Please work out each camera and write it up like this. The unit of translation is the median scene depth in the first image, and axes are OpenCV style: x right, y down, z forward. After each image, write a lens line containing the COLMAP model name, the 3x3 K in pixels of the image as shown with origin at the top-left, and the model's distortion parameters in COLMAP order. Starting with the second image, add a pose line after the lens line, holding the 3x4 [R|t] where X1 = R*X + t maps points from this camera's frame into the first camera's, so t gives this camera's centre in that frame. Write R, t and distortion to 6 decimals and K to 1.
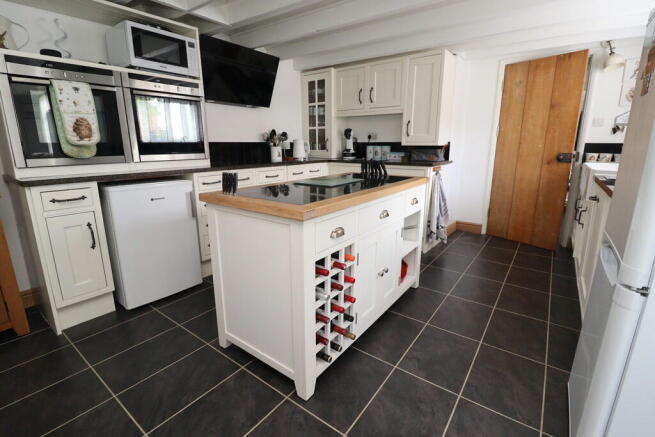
lens RADIAL K [[303.1, 0, 331.2], [0, 303.1, 213.8], [0, 0, 1]] dist [-0.003694, -0.011433]
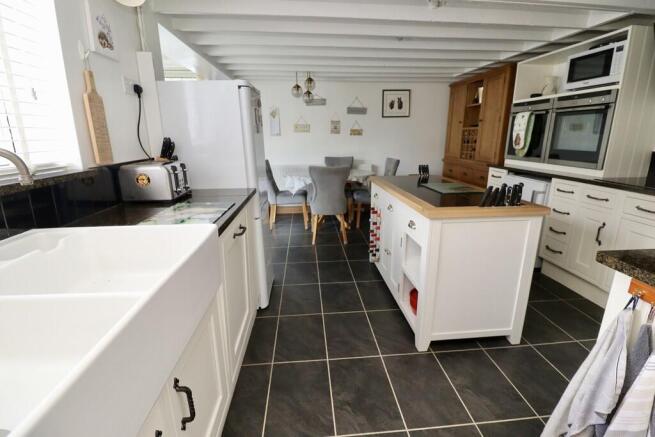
lens RADIAL K [[303.1, 0, 331.2], [0, 303.1, 213.8], [0, 0, 1]] dist [-0.003694, -0.011433]
pose [[-0.747706, 0.168943, -0.642179, 0.995681], [-0.144533, 0.902501, 0.405712, -0.384895], [0.648109, 0.396169, -0.650388, 1.376390]]
